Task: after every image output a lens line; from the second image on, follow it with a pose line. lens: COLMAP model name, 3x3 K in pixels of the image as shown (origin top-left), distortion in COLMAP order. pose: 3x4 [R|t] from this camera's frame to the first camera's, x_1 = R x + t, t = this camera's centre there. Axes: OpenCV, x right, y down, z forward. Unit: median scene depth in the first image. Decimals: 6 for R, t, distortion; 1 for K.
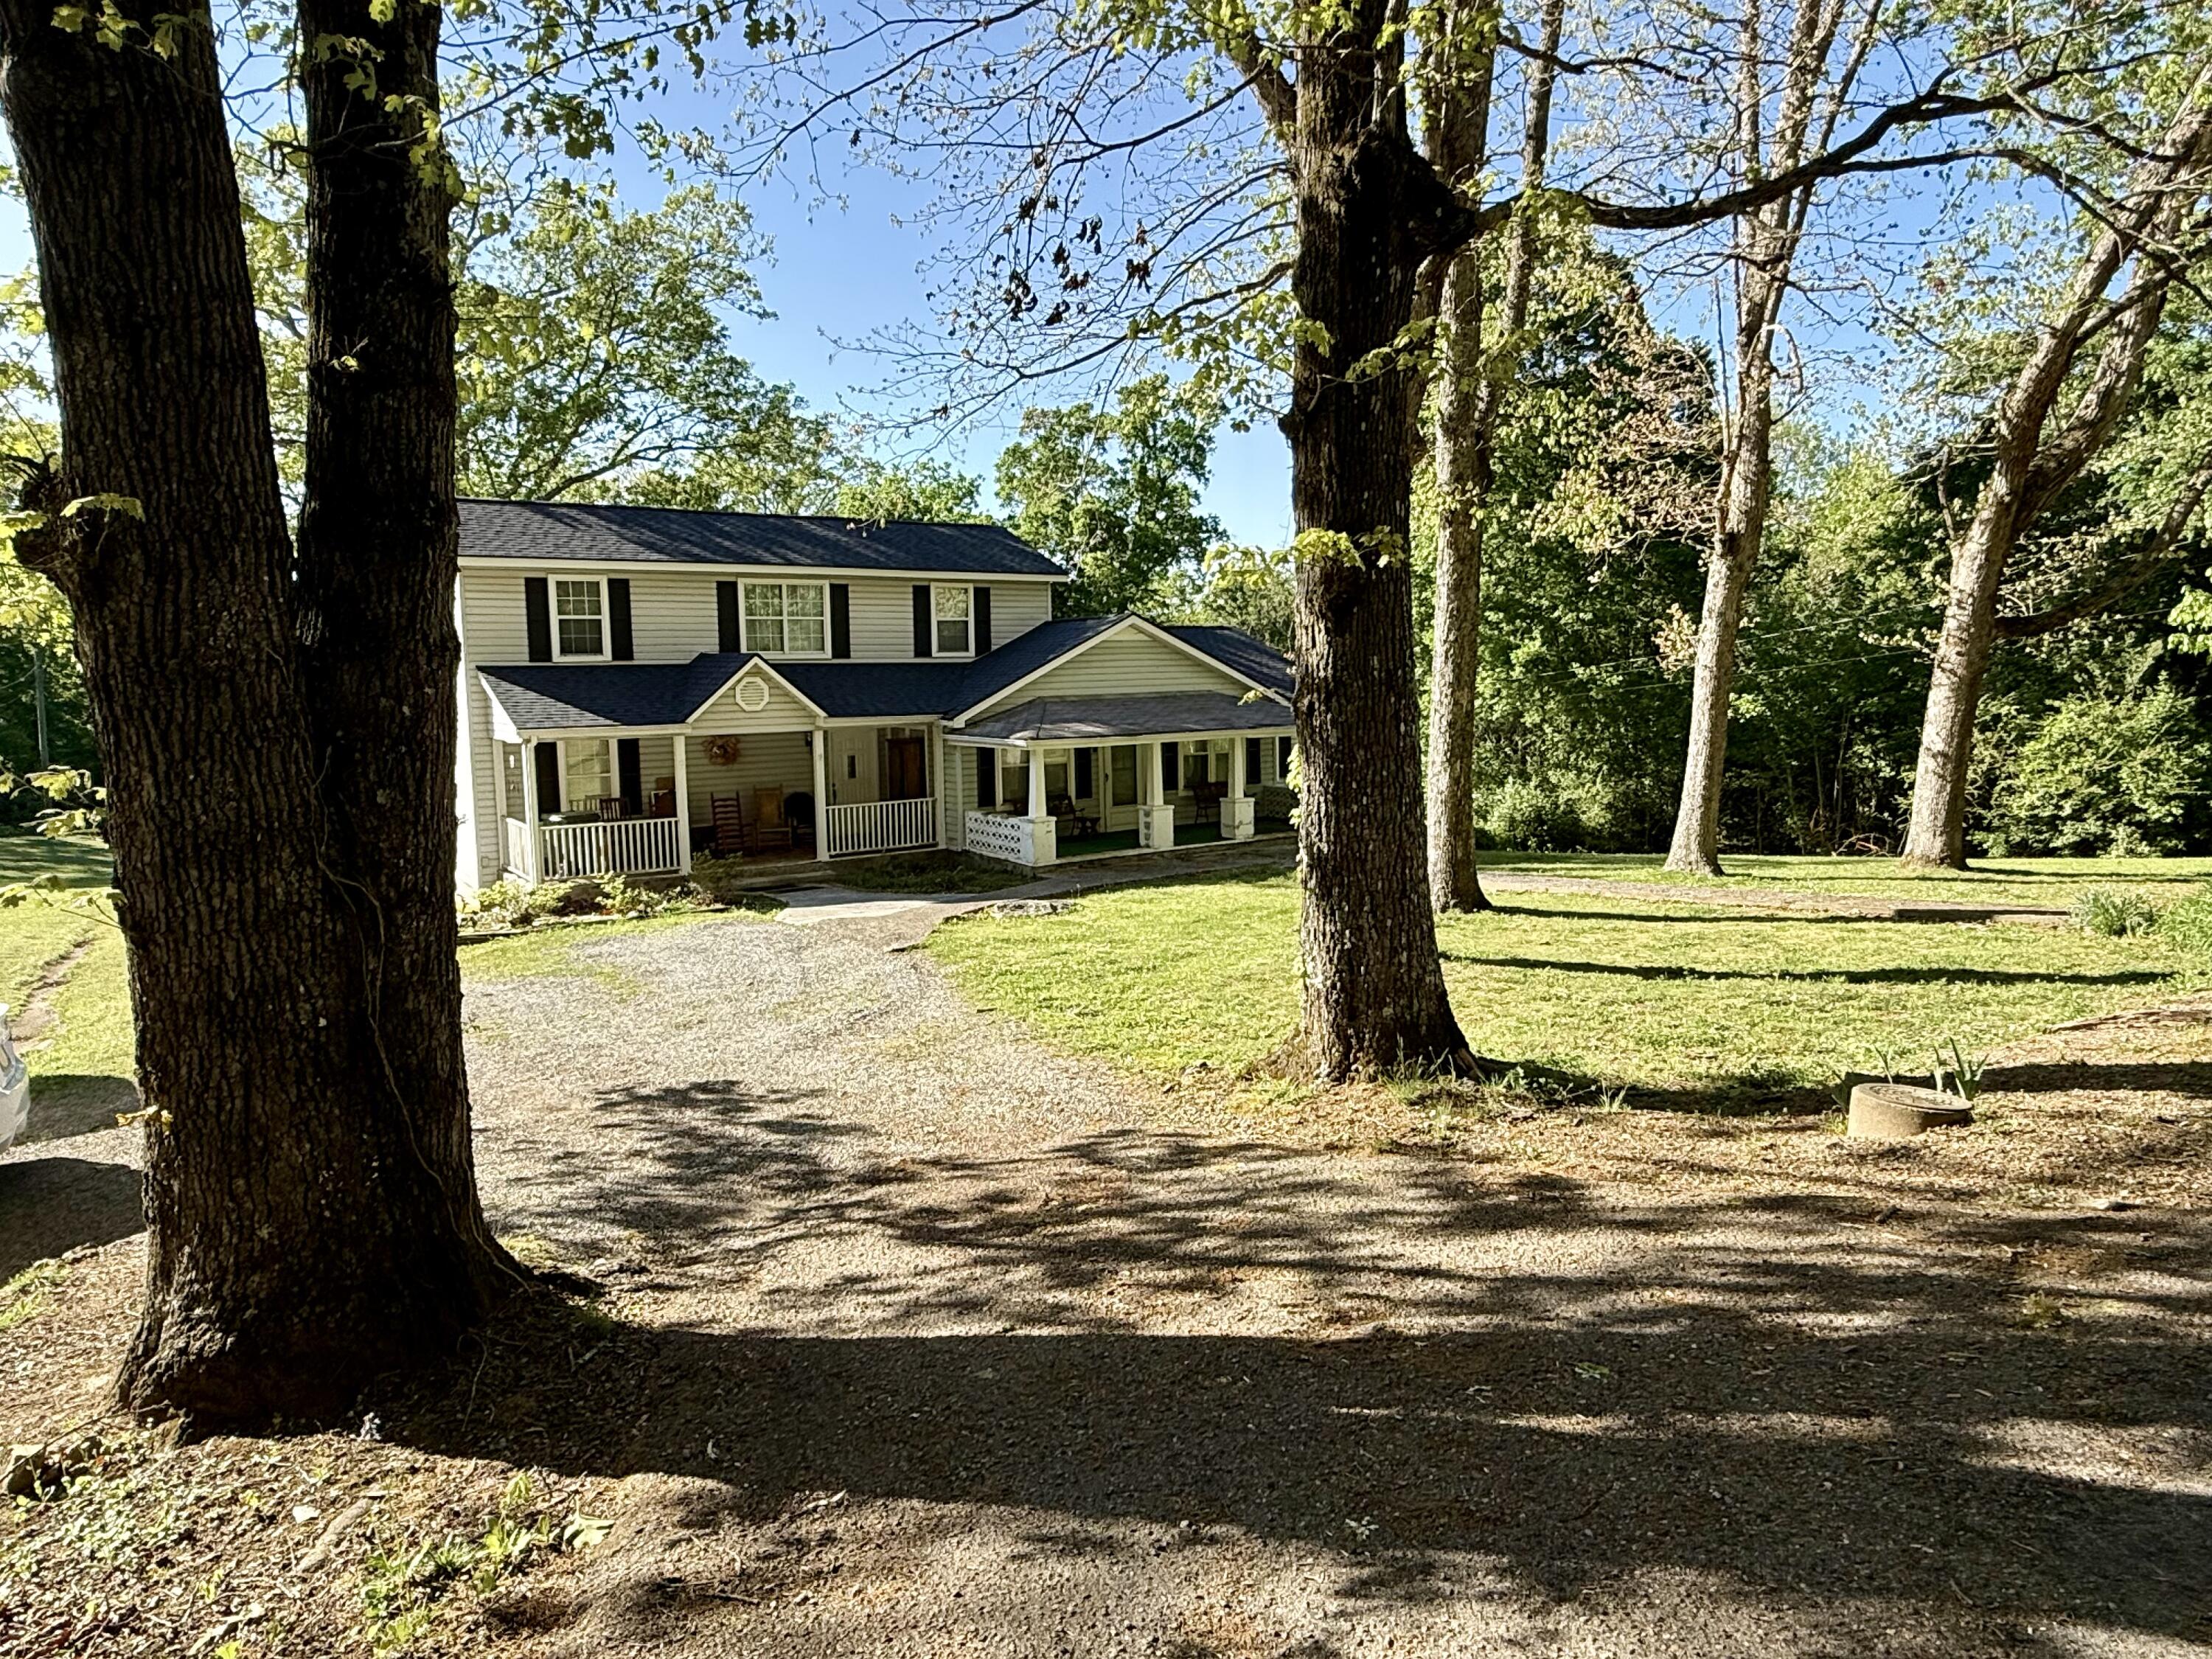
lens RADIAL K [[1316.5, 0, 1106.0], [0, 1316.5, 829.5], [0, 0, 1]] dist [-0.002148, -0.002320]
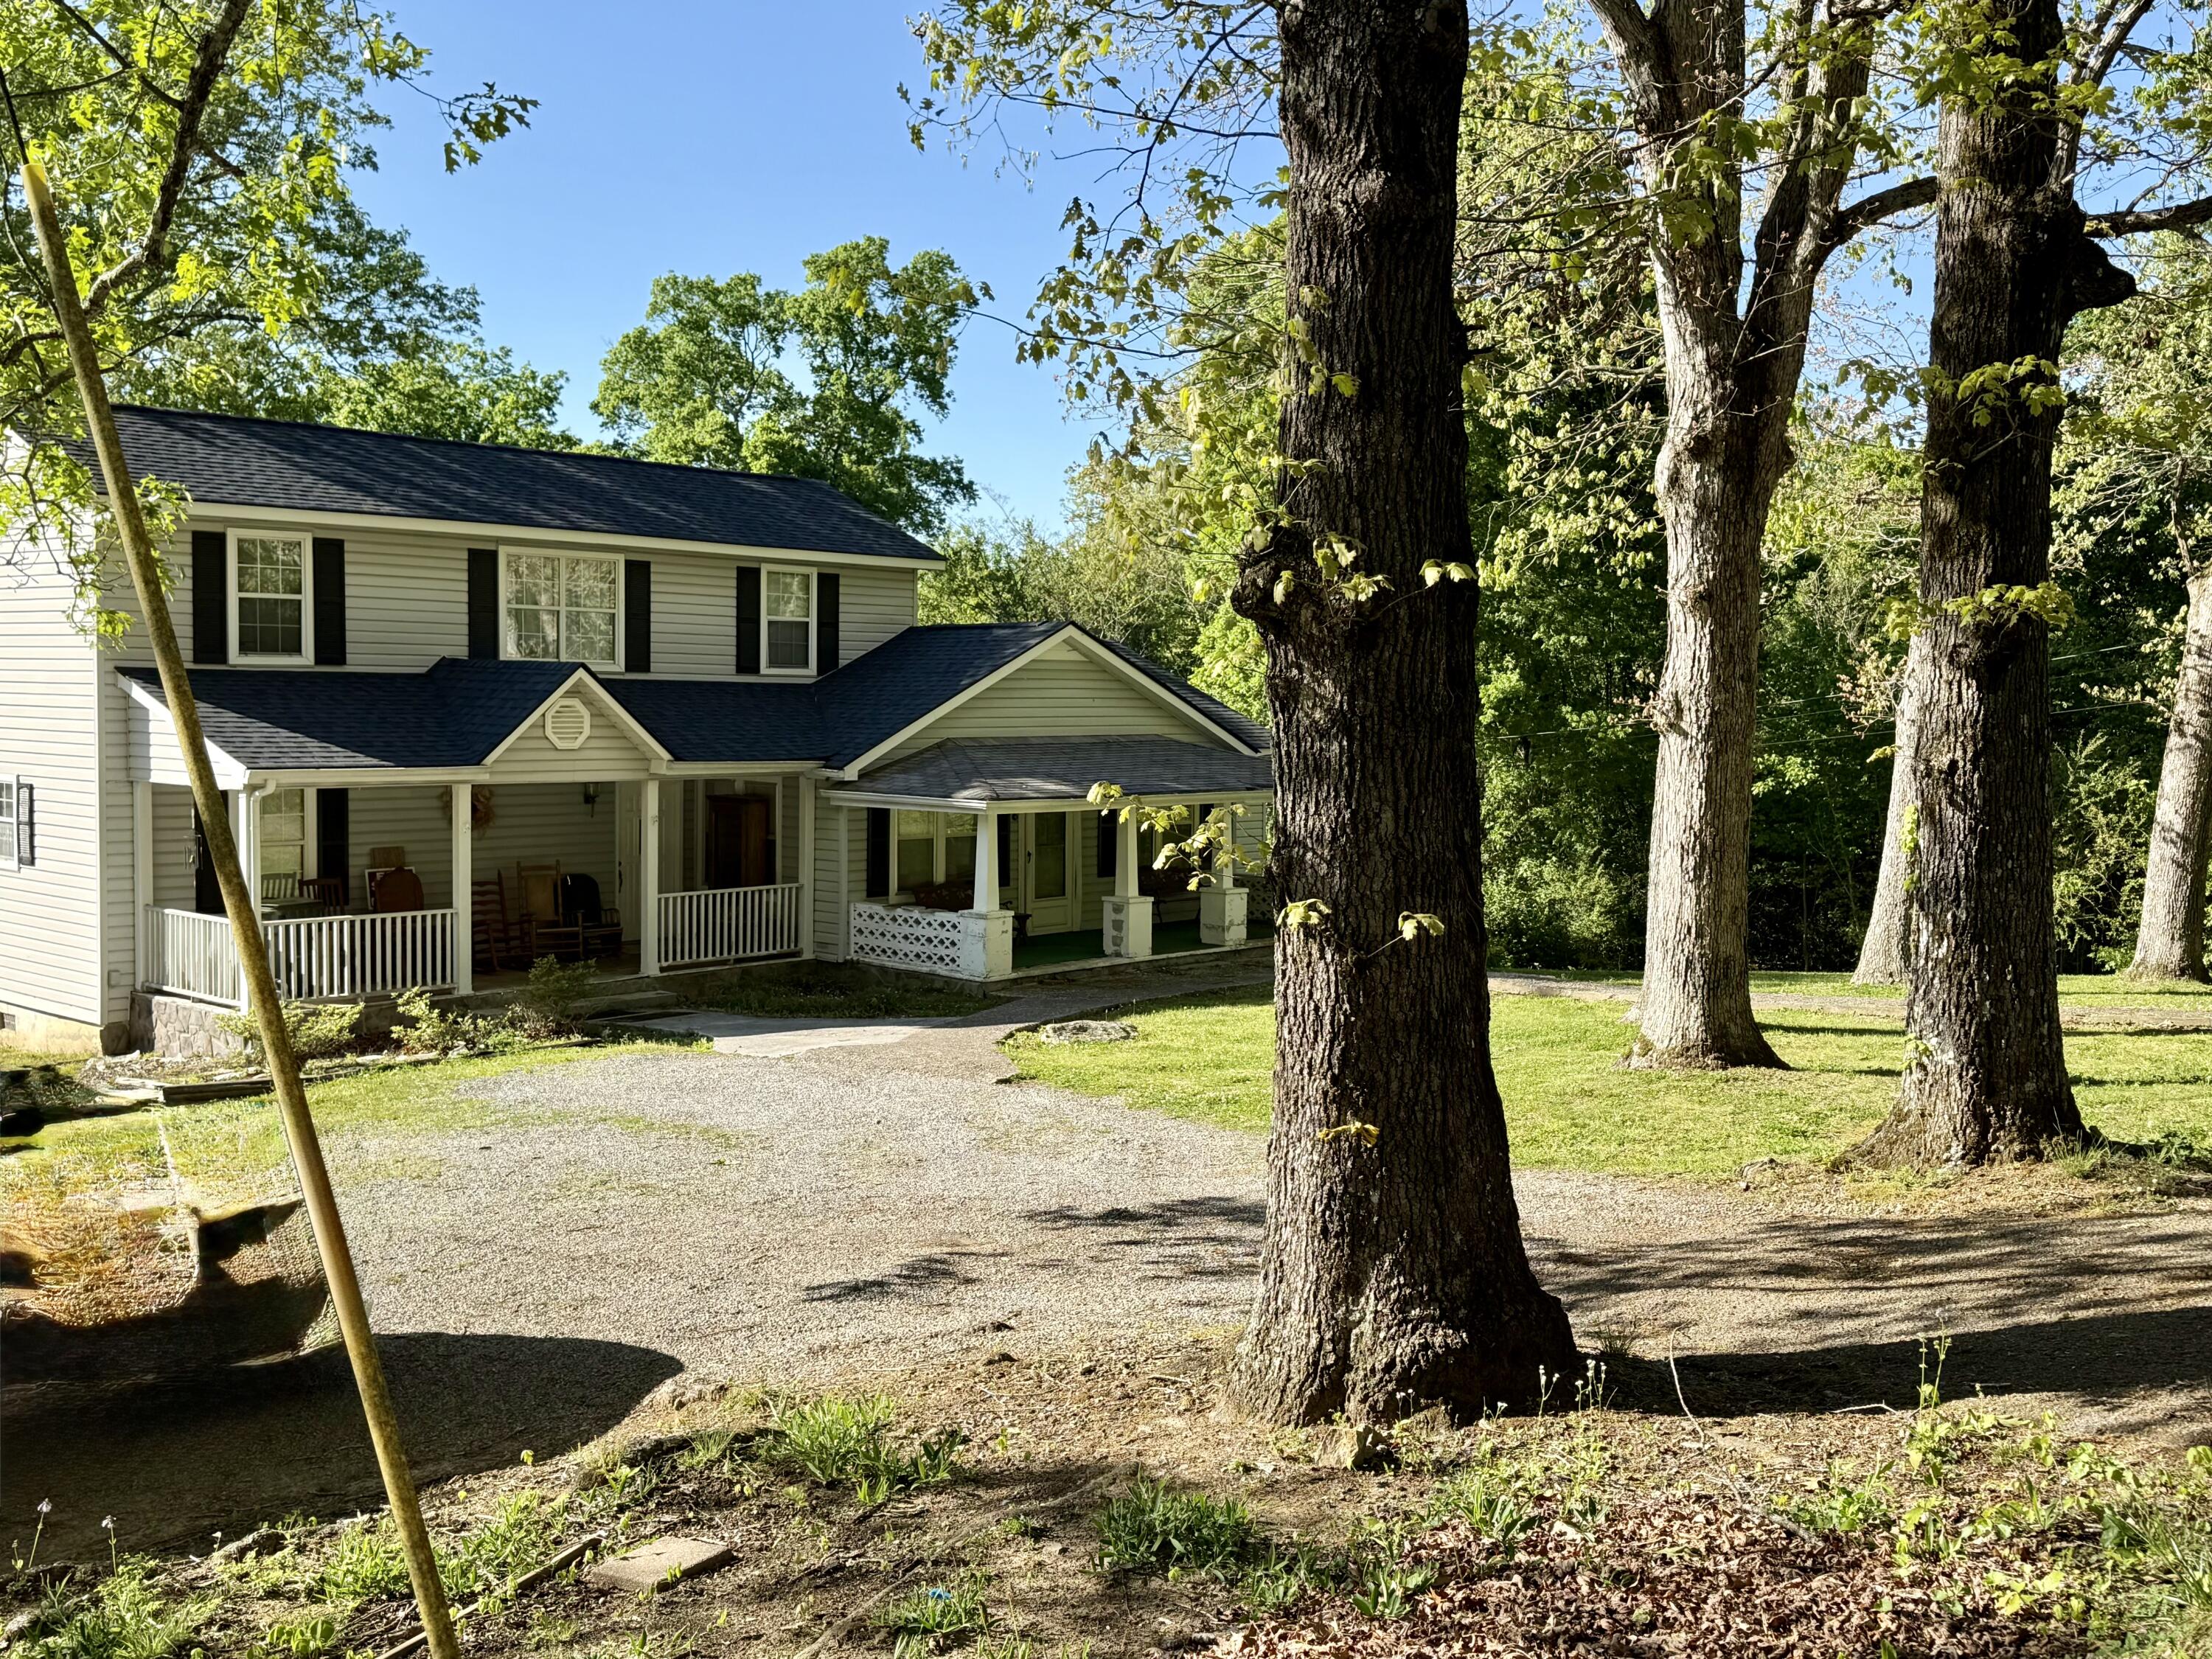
lens RADIAL K [[2144.9, 0, 1106.0], [0, 2144.9, 829.5], [0, 0, 1]] dist [0.176683, -0.416490]
pose [[0.975508, 0.015509, 0.219418, -0.223843], [-0.002639, 0.998264, -0.058831, 0.013389], [-0.219949, 0.056811, 0.973856, -0.114766]]
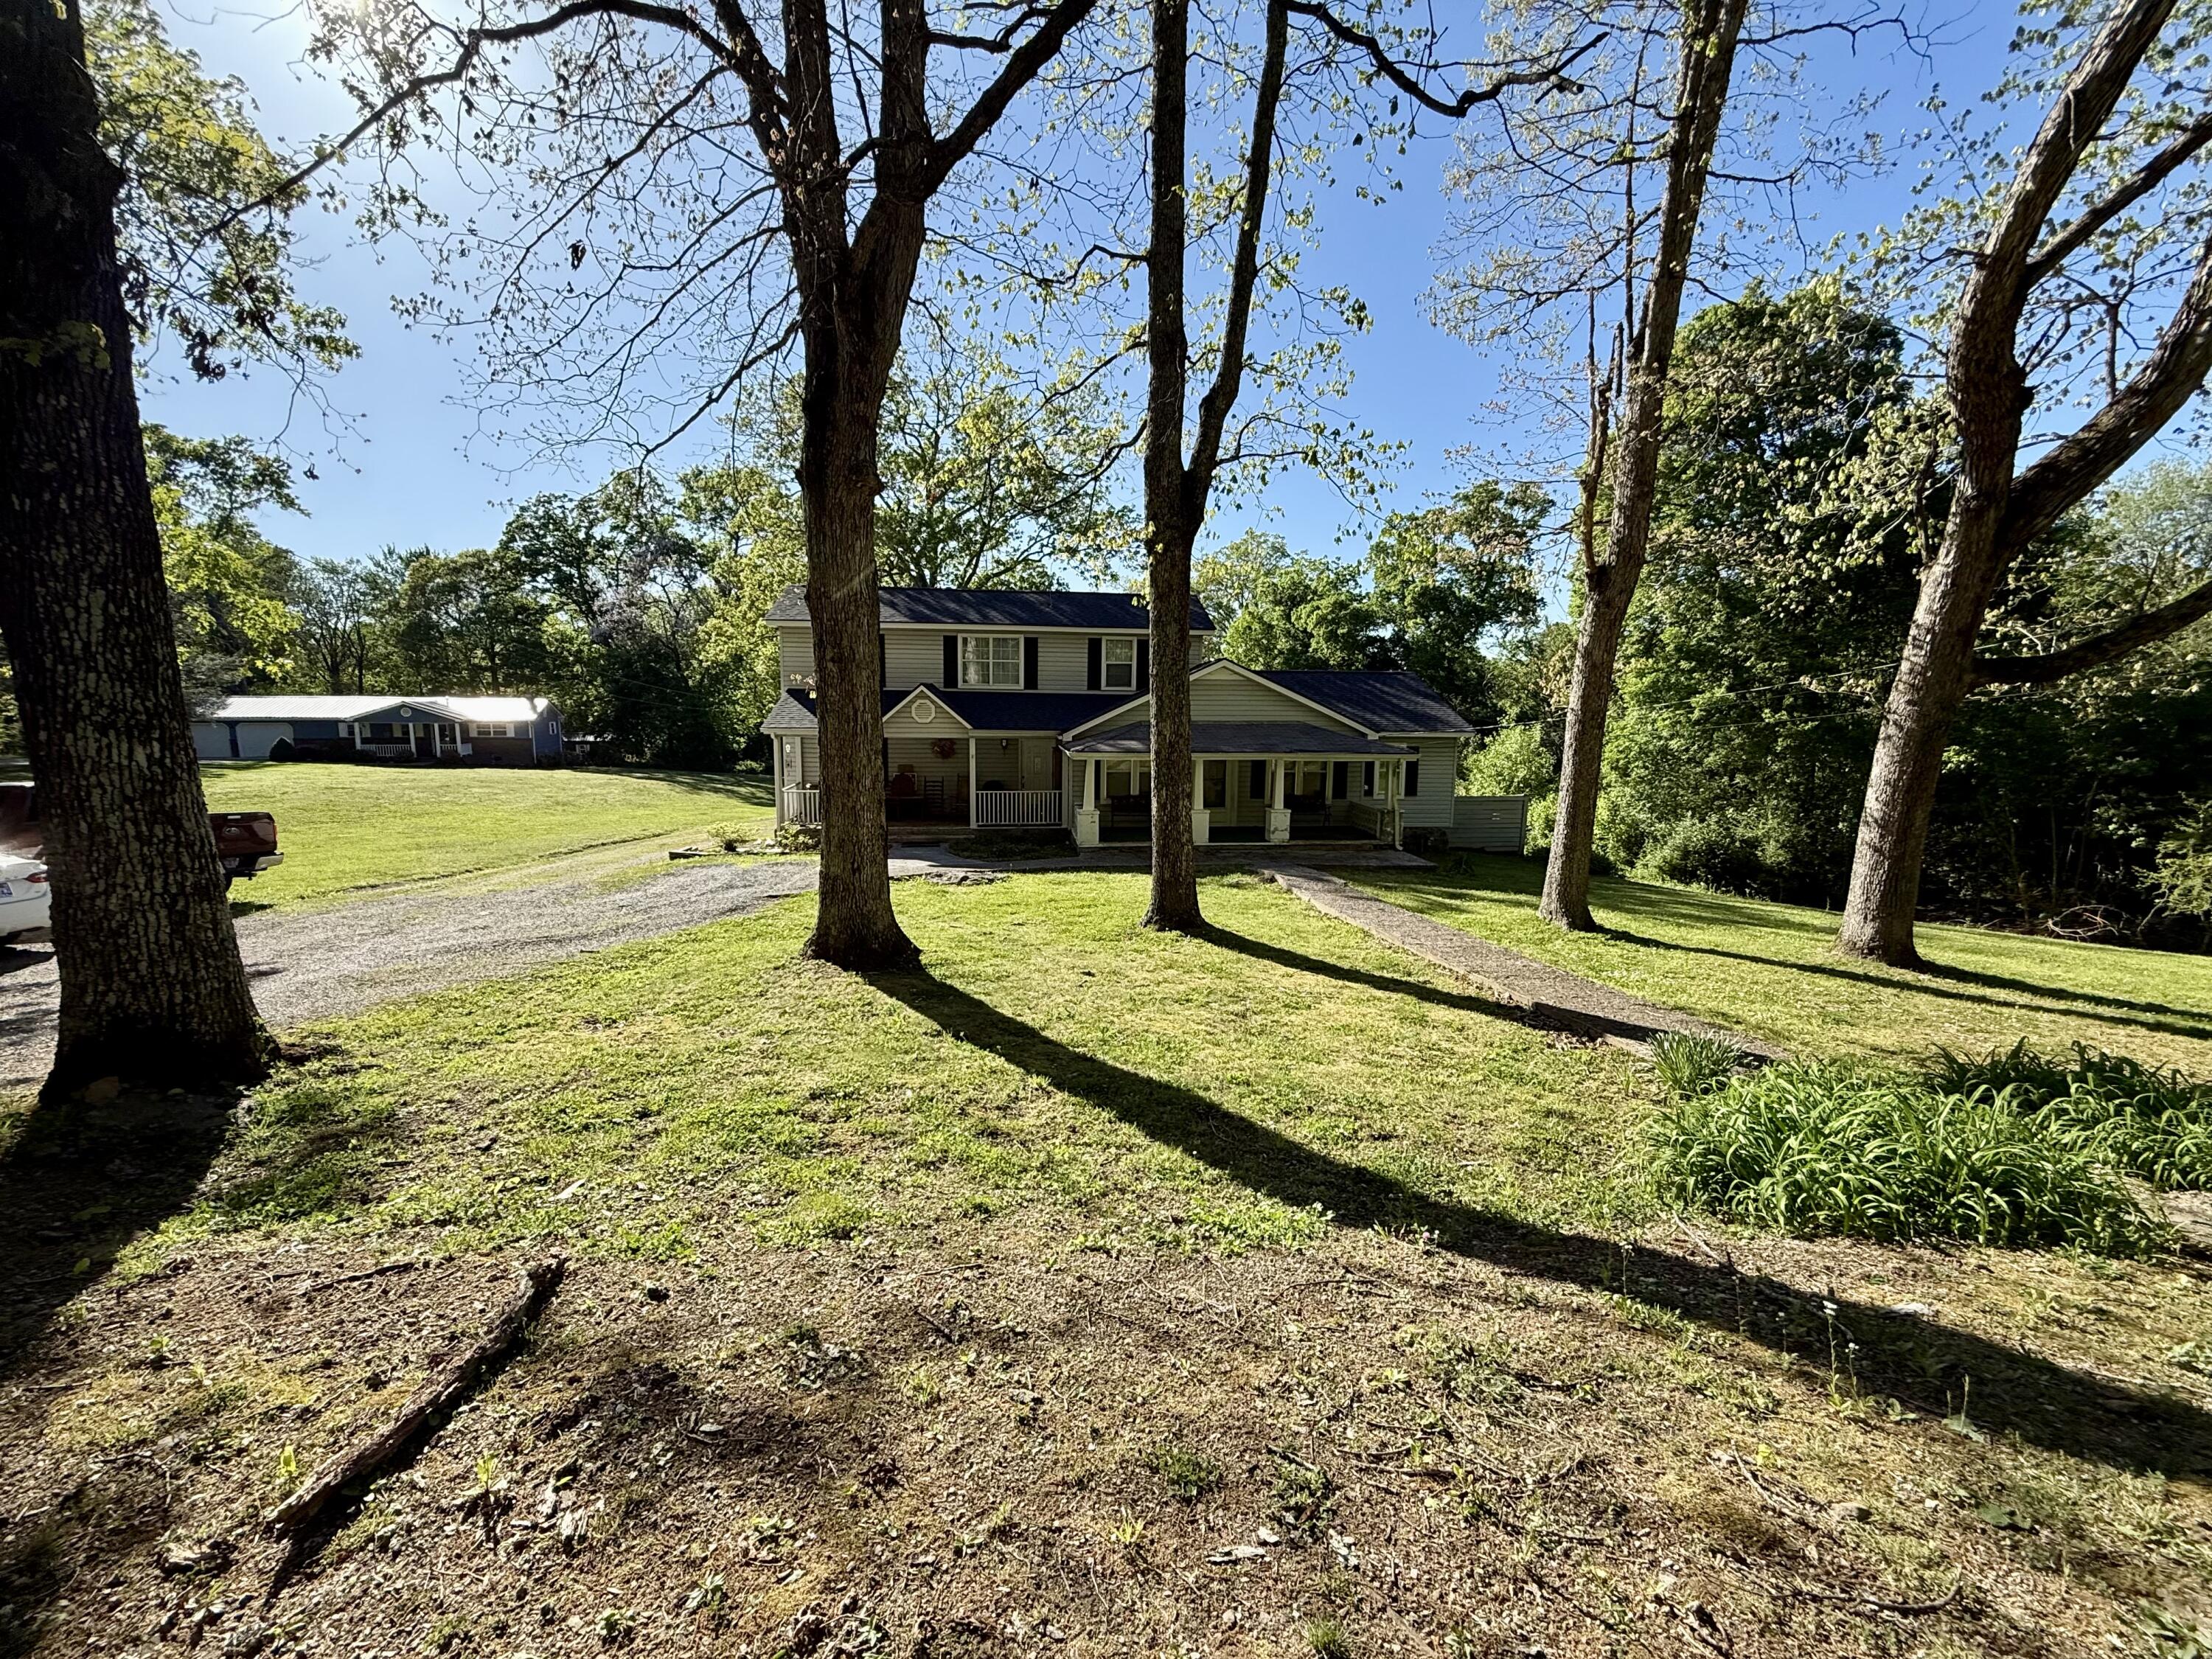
lens RADIAL K [[850.0, 0, 1106.0], [0, 850.0, 829.5], [0, 0, 1]] dist [0.001222, 0.000310]
pose [[0.879129, 0.094866, -0.467046, 0.348664], [-0.081752, 0.995481, 0.048317, -0.030422], [0.469519, -0.004296, 0.882912, 0.225464]]
